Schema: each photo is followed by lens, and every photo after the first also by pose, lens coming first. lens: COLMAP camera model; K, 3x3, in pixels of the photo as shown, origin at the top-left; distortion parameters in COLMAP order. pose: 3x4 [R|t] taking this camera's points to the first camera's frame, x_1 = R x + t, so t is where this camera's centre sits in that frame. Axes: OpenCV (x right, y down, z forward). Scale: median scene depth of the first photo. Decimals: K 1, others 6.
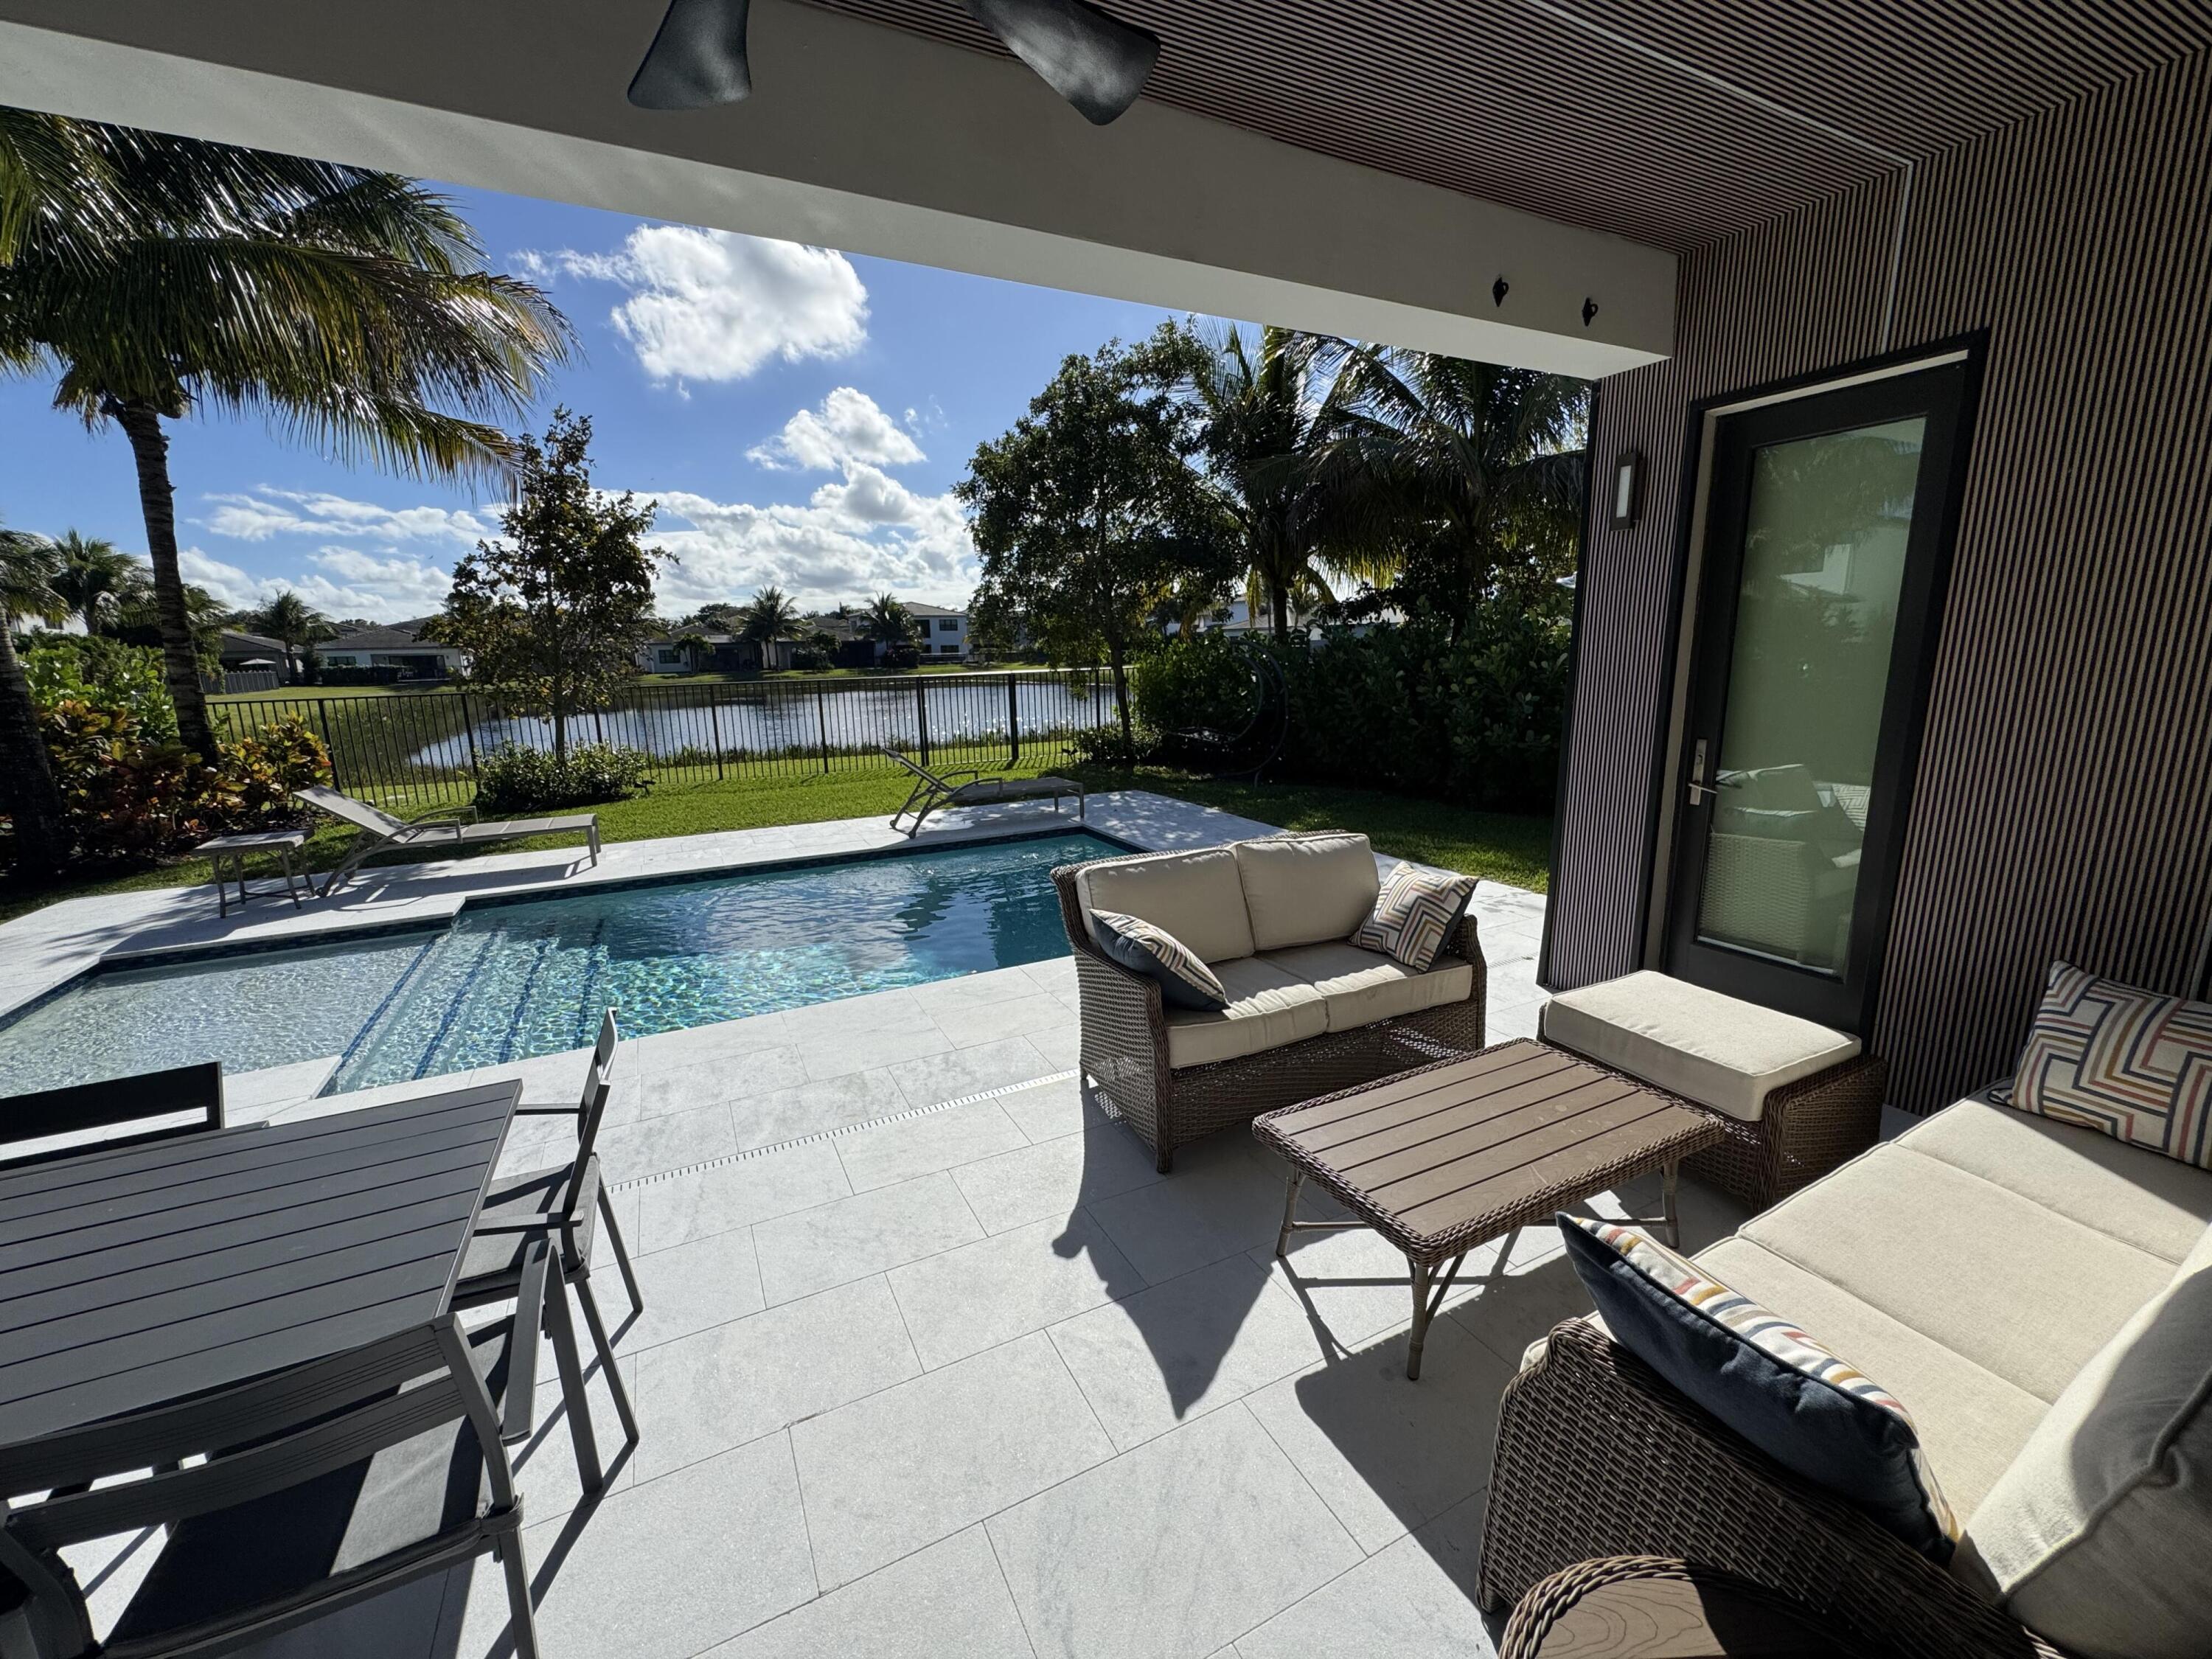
lens RADIAL K [[886.2, 0, 1100.2], [0, 886.2, 826.1], [0, 0, 1]] dist [0.000034, -0.000333]
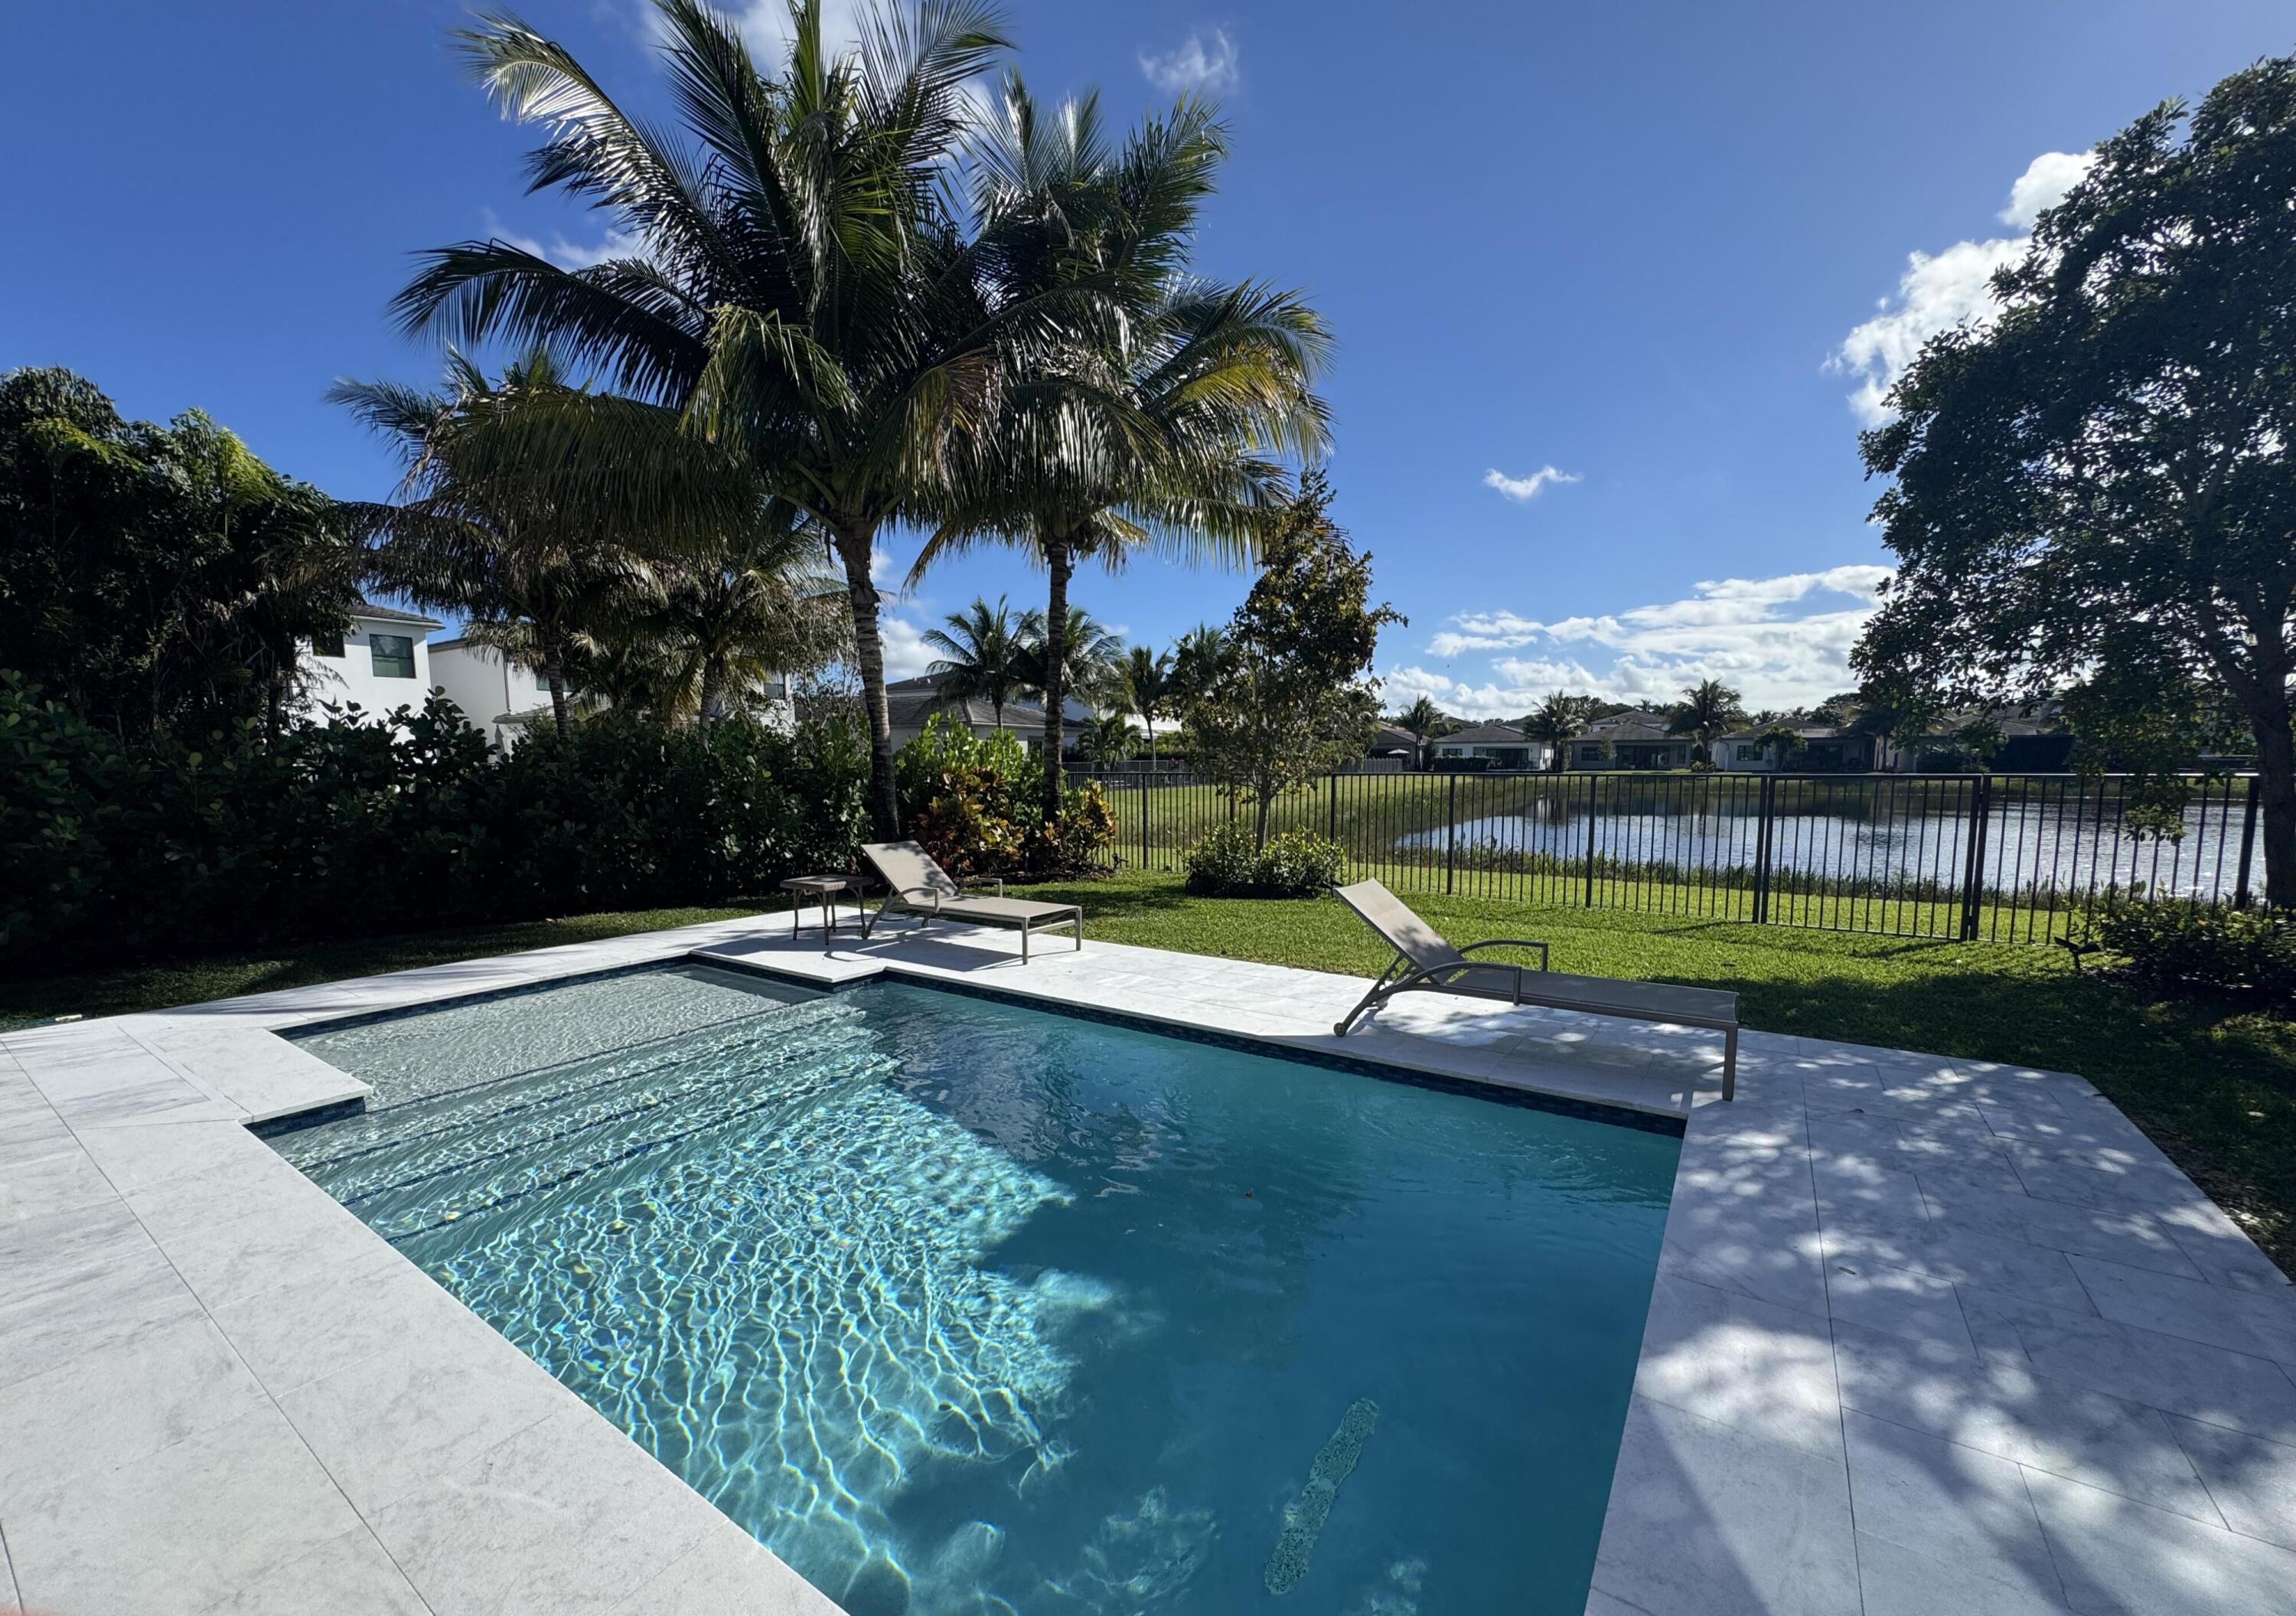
lens RADIAL K [[926.1, 0, 1163.5], [0, 926.1, 843.6], [0, 0, 1]] dist [-0.003446, -0.000250]
pose [[0.484339, 0.100925, -0.869039, 0.250623], [-0.181321, 0.983336, 0.013144, -0.094018], [0.855884, 0.151209, 0.494568, 0.579691]]
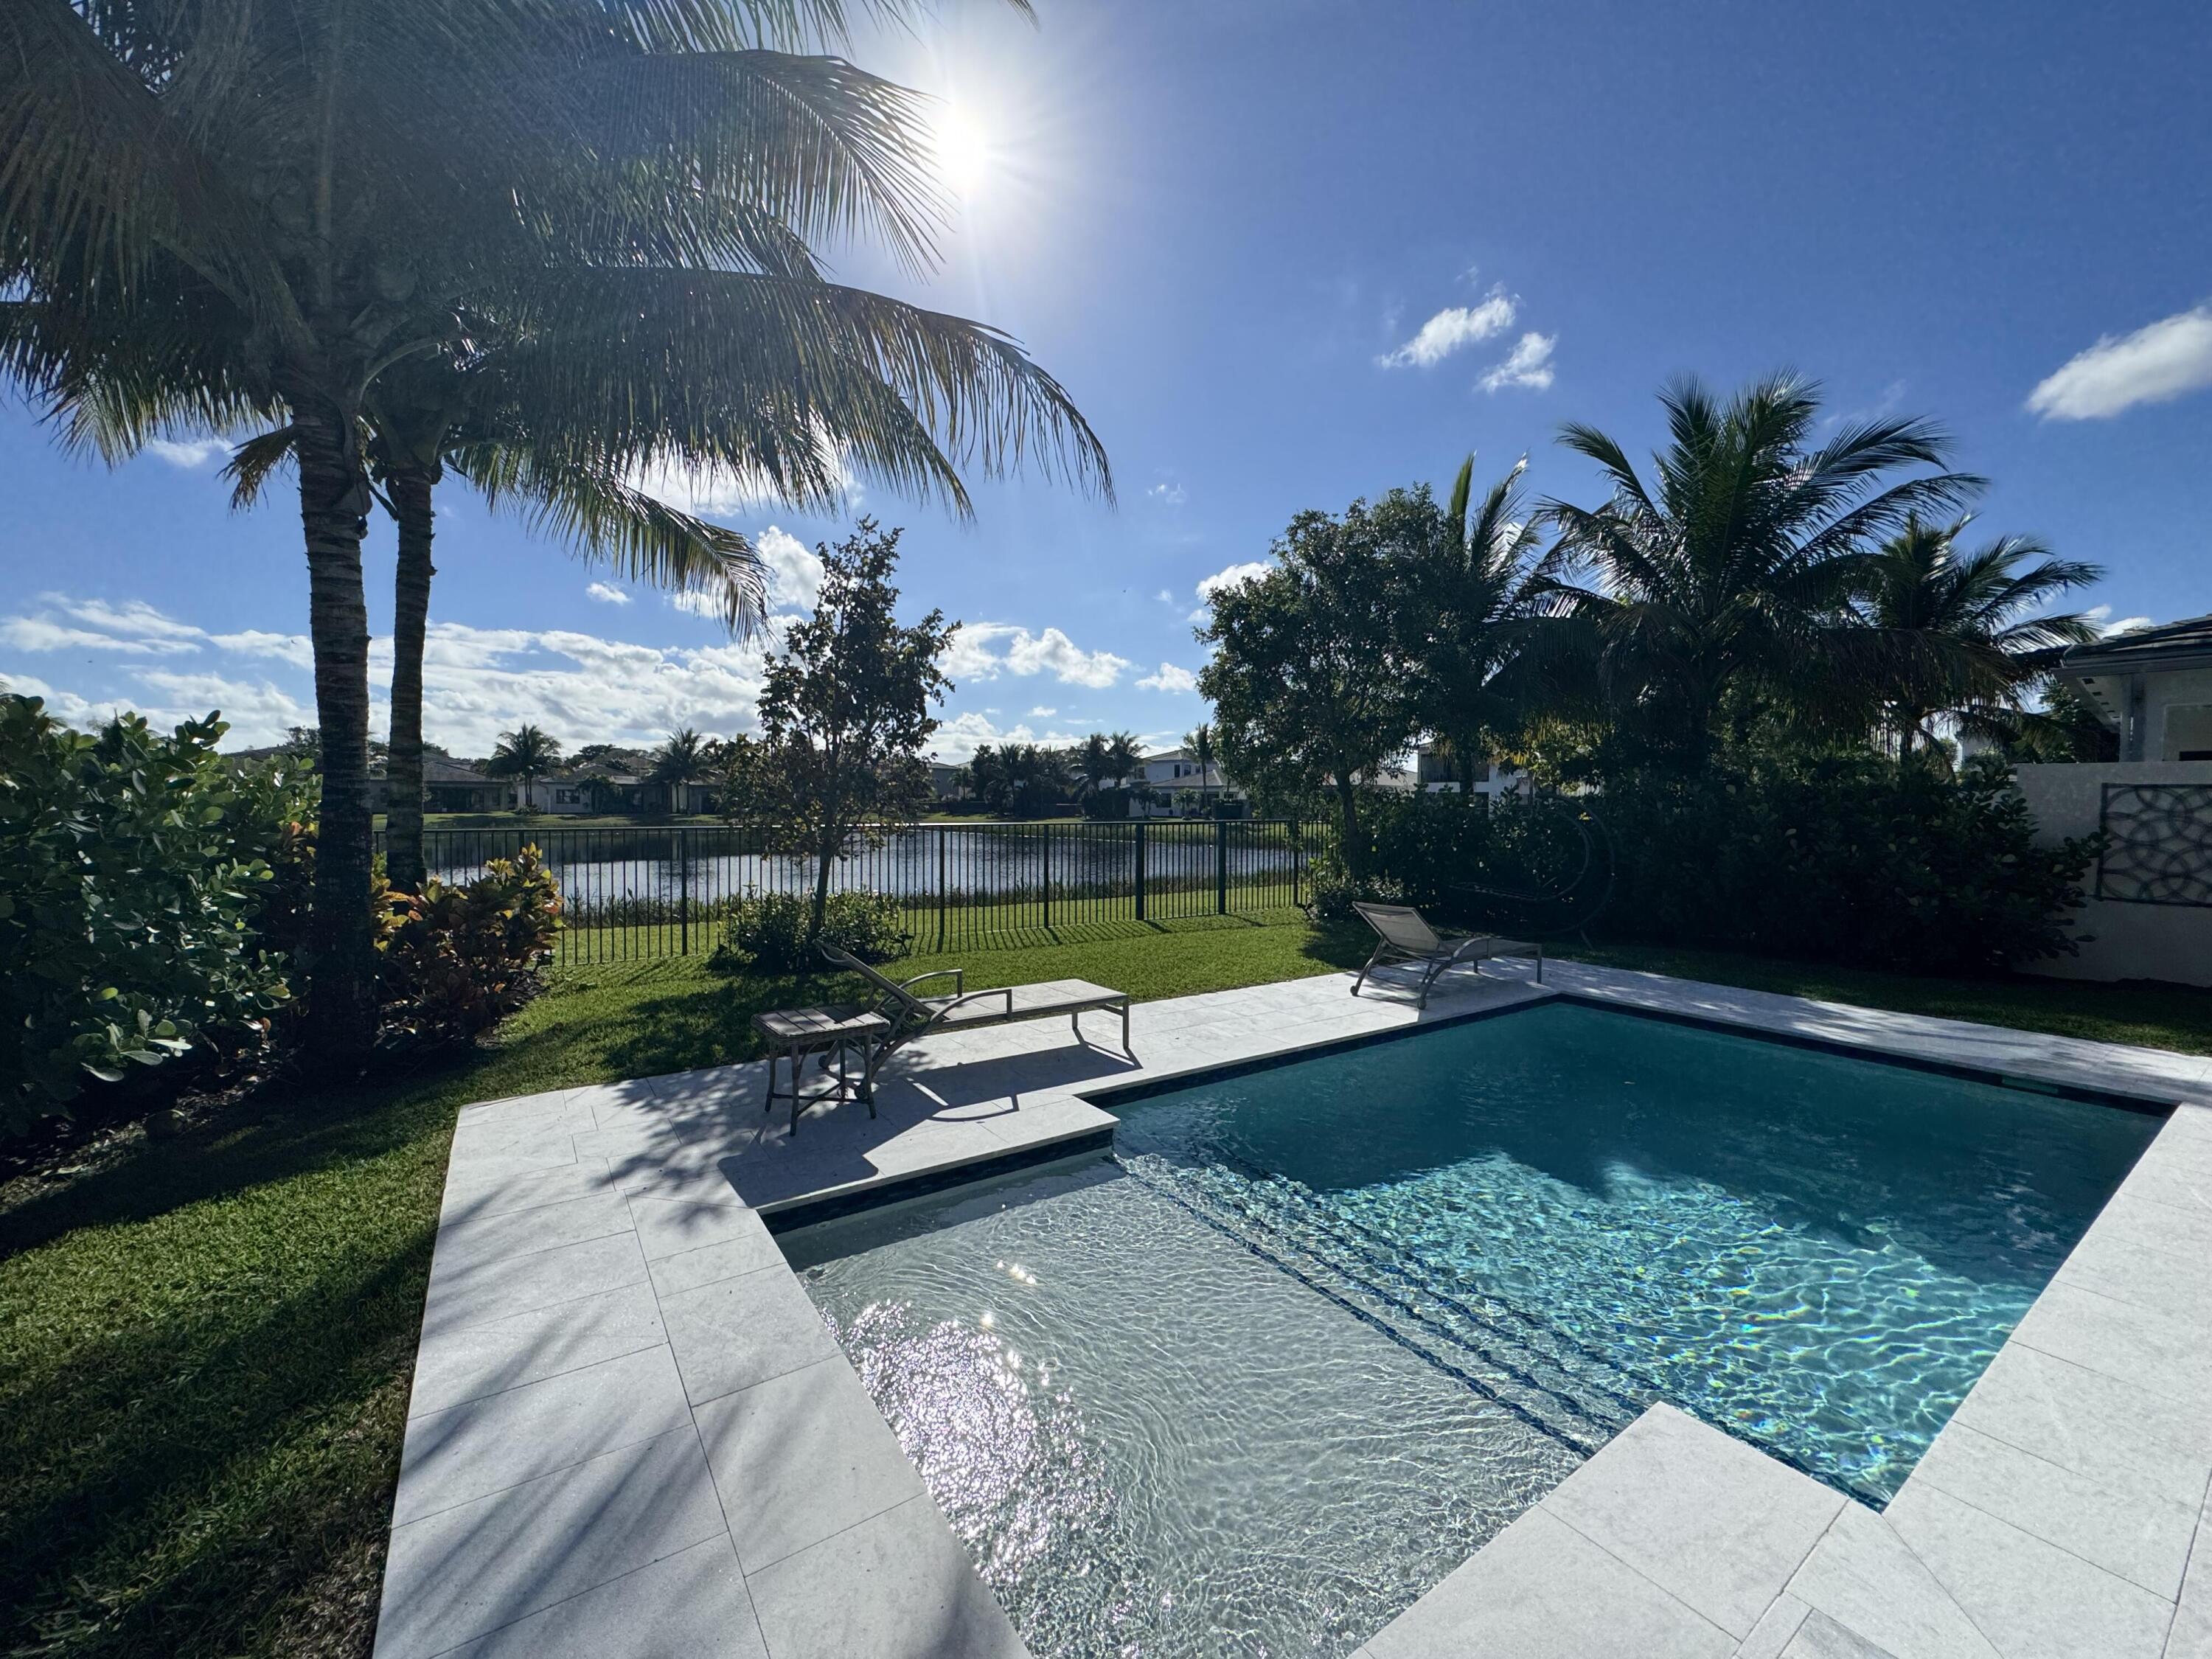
lens RADIAL K [[886.2, 0, 1100.0], [0, 886.2, 827.2], [0, 0, 1]] dist [0.000034, -0.000333]
pose [[0.987959, 0.024043, 0.152836, -0.617860], [0.002461, 0.985283, -0.170911, -0.011374], [-0.154696, 0.169229, 0.973360, 0.172182]]
